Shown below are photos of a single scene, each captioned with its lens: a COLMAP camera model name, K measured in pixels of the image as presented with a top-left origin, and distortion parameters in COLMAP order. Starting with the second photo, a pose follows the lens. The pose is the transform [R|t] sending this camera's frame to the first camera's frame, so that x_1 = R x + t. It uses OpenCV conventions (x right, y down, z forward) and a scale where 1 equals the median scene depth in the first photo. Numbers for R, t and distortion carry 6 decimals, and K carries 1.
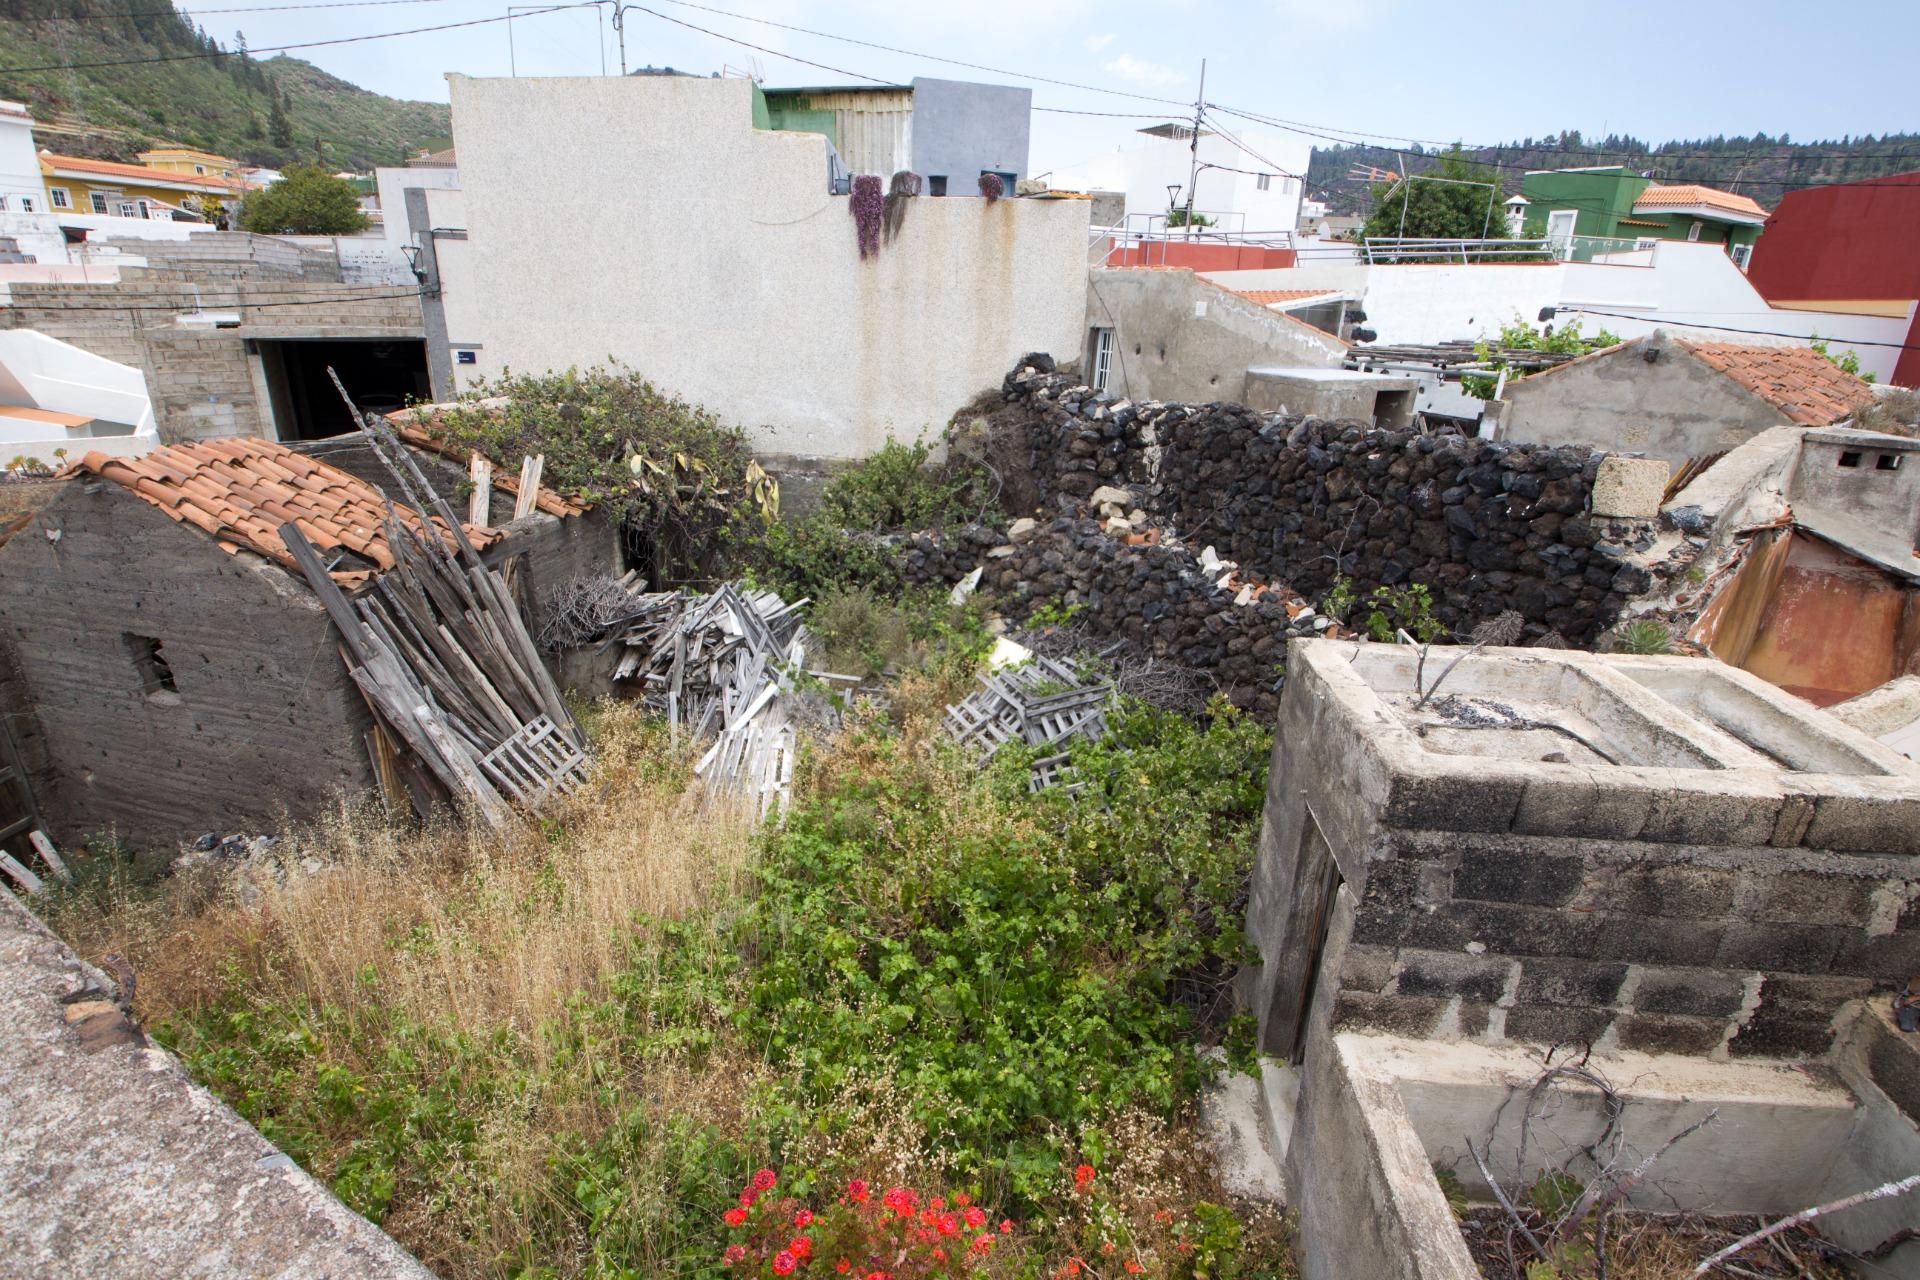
lens RADIAL K [[886.8, 0, 960.4], [0, 886.8, 645.9], [0, 0, 1]] dist [0.007438, -0.022638]
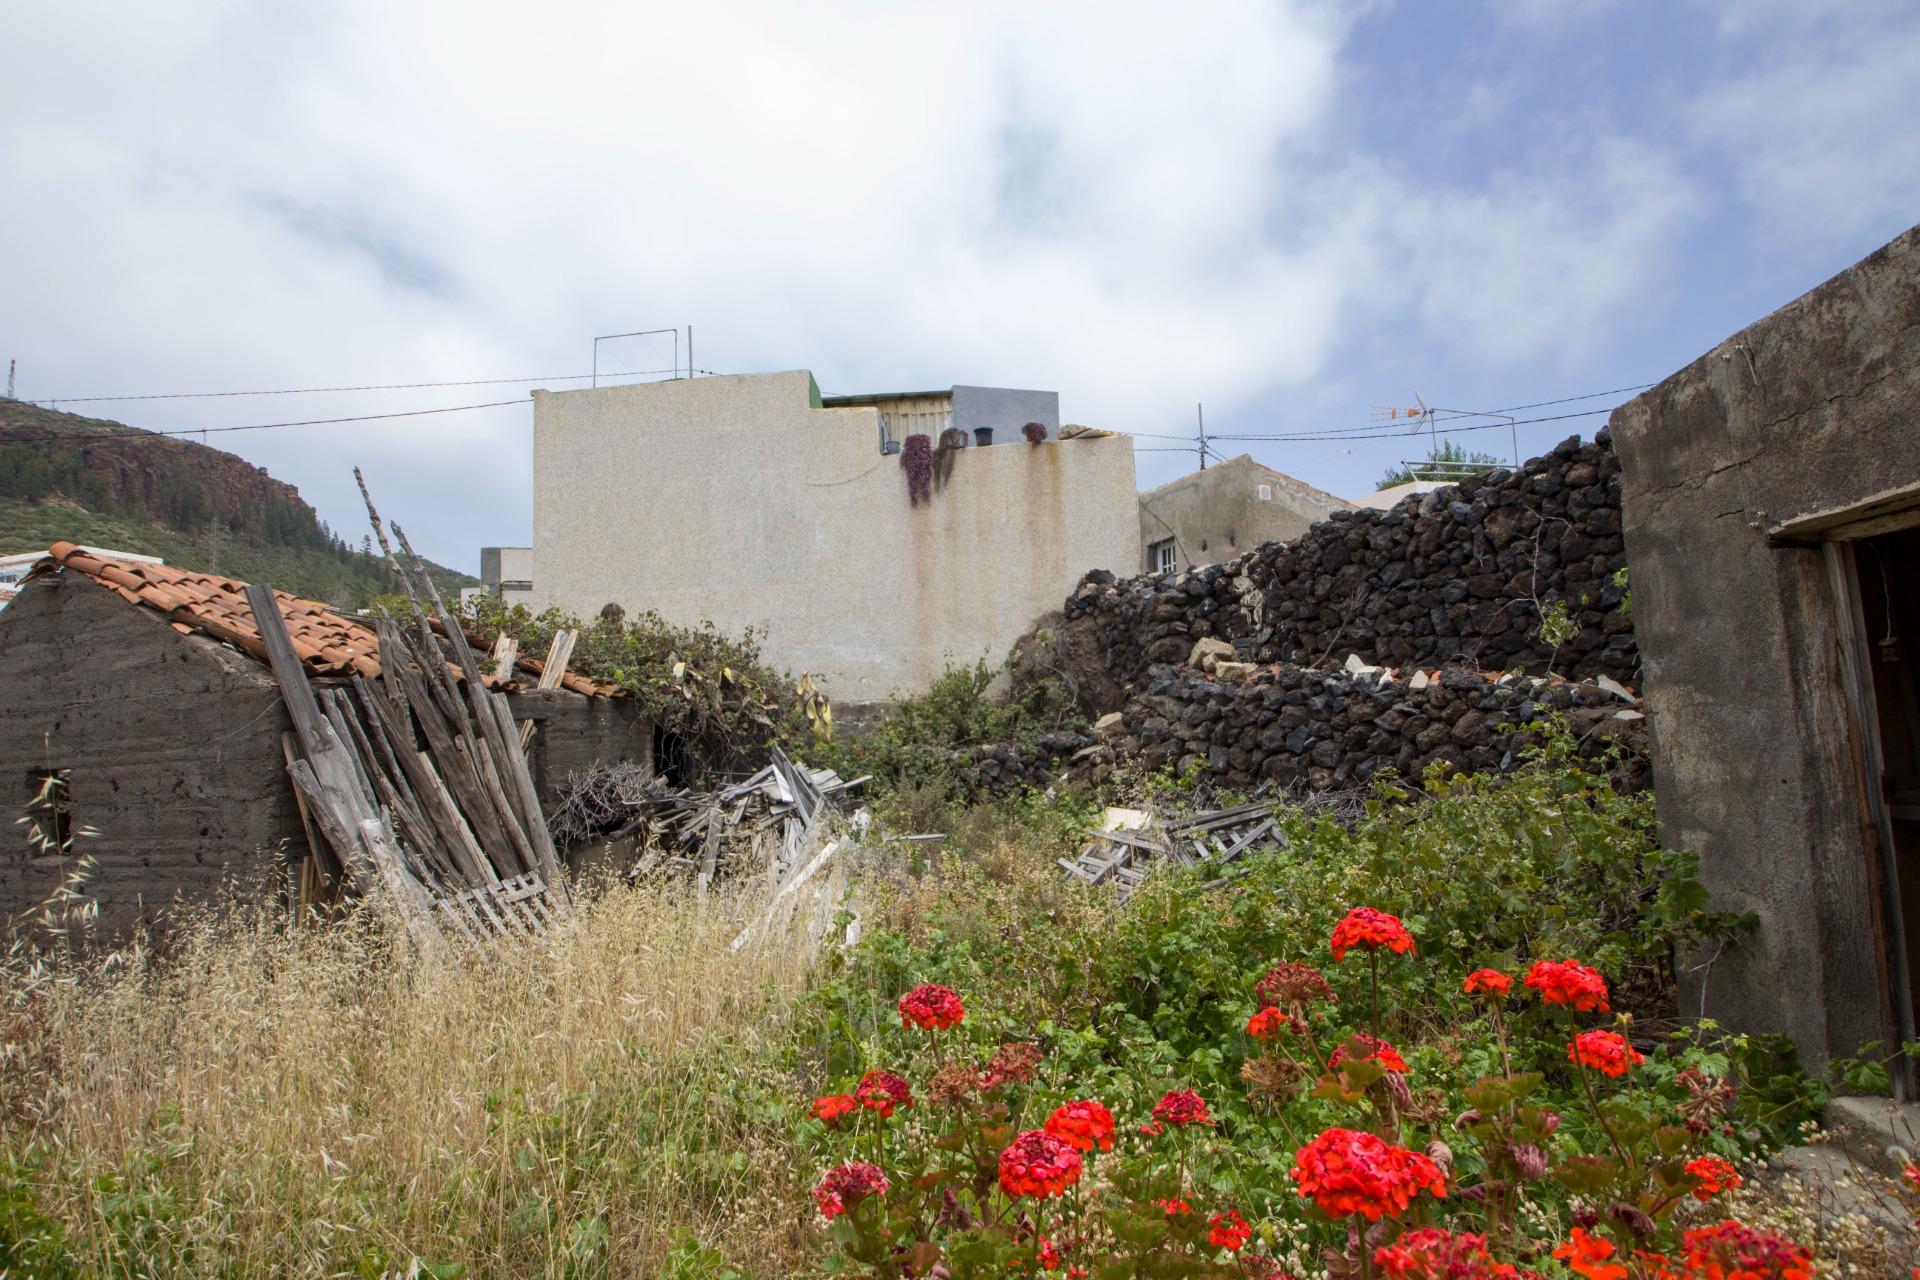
lens RADIAL K [[886.2, 0, 962.1], [0, 886.2, 644.4], [0, 0, 1]] dist [0.011152, -0.024442]
pose [[0.997181, -0.072517, -0.019252, -0.065734], [0.056951, 0.898622, -0.435011, 0.212393], [0.048846, 0.432688, 0.900219, 0.215527]]
